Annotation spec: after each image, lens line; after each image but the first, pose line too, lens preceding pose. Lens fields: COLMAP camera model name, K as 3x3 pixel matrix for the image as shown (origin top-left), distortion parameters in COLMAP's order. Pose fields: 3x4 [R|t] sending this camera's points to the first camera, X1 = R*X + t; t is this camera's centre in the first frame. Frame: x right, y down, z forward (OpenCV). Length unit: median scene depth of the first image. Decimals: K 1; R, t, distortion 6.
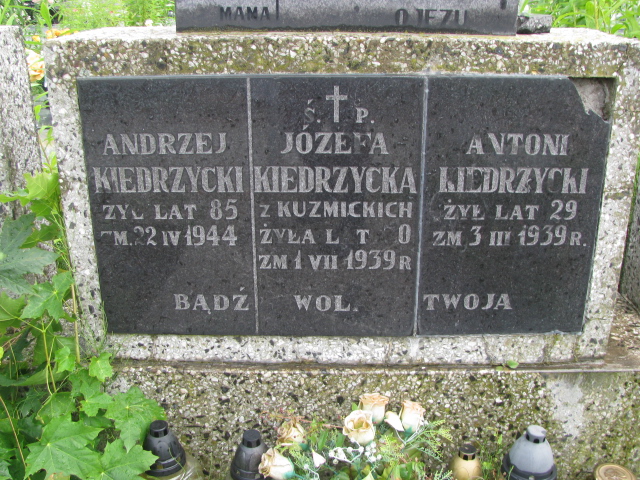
lens RADIAL K [[669.2, 0, 320.0], [0, 669.2, 240.0], [0, 0, 1]] dist [-0.203392, 0.230180]
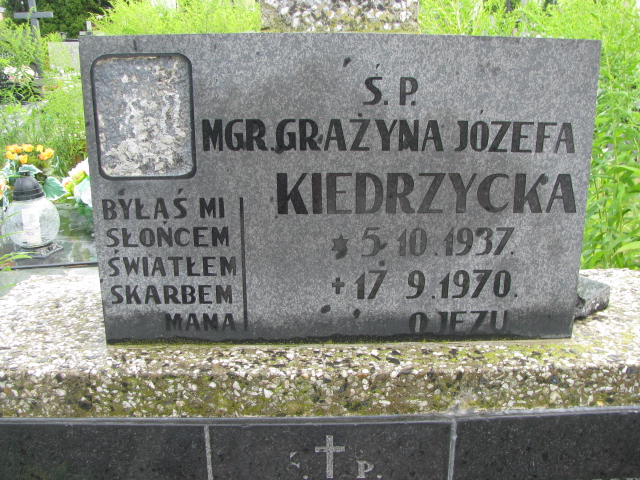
lens RADIAL K [[669.2, 0, 320.0], [0, 669.2, 240.0], [0, 0, 1]] dist [-0.203392, 0.230180]
pose [[0.999590, -0.010355, 0.026700, -0.002473], [0.012277, 0.997267, -0.072858, -0.392705], [-0.025873, 0.073156, 0.996985, 0.273575]]
